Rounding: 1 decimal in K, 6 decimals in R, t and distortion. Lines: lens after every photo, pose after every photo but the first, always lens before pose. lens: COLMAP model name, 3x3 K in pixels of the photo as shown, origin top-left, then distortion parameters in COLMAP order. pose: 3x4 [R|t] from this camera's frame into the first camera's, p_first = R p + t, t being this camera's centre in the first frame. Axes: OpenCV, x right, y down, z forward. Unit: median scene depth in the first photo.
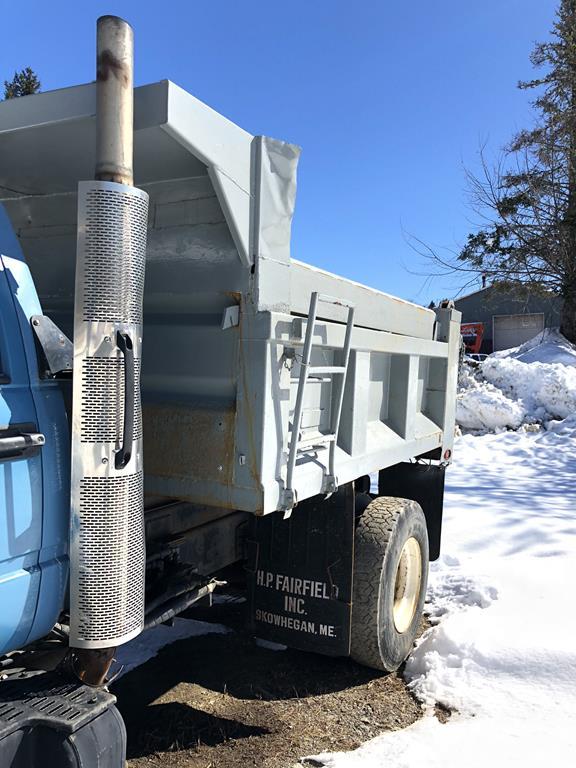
lens RADIAL K [[616.5, 0, 291.1], [0, 616.5, 382.8], [0, 0, 1]] dist [0.028898, -0.035905]
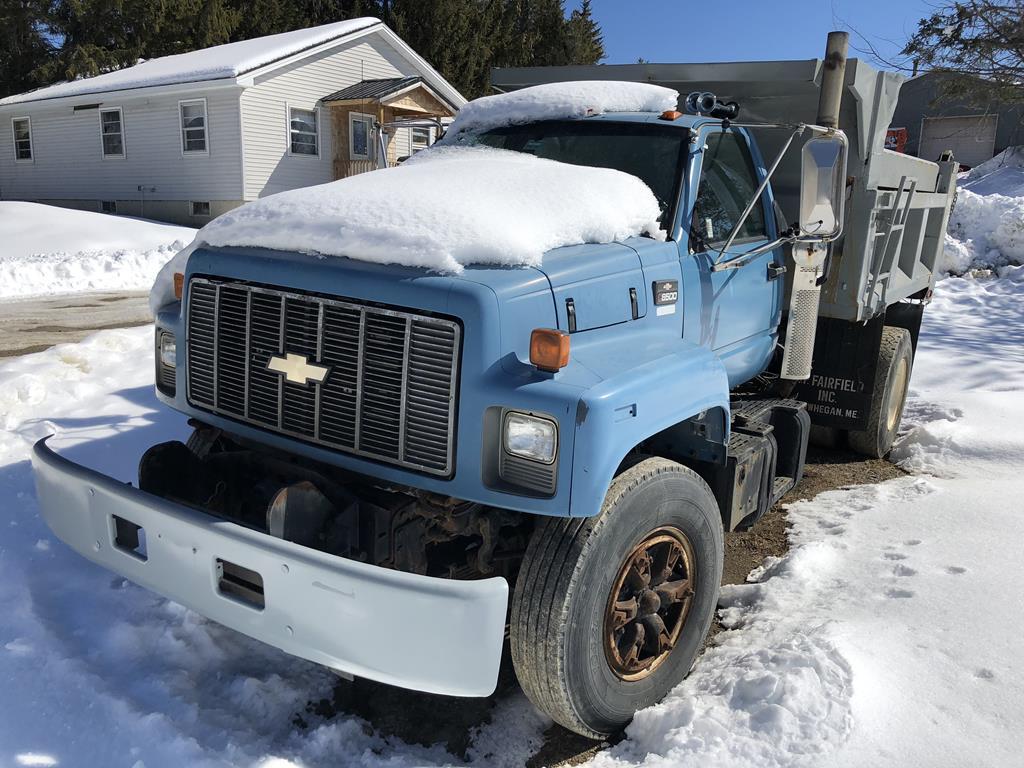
lens RADIAL K [[822.0, 0, 506.7], [0, 822.0, 386.2], [0, 0, 1]] dist [0.028898, -0.035905]
pose [[0.992860, 0.040141, -0.112325, -0.217918], [-0.015037, 0.976283, 0.215977, -0.021961], [0.118330, -0.212746, 0.969916, -0.380378]]
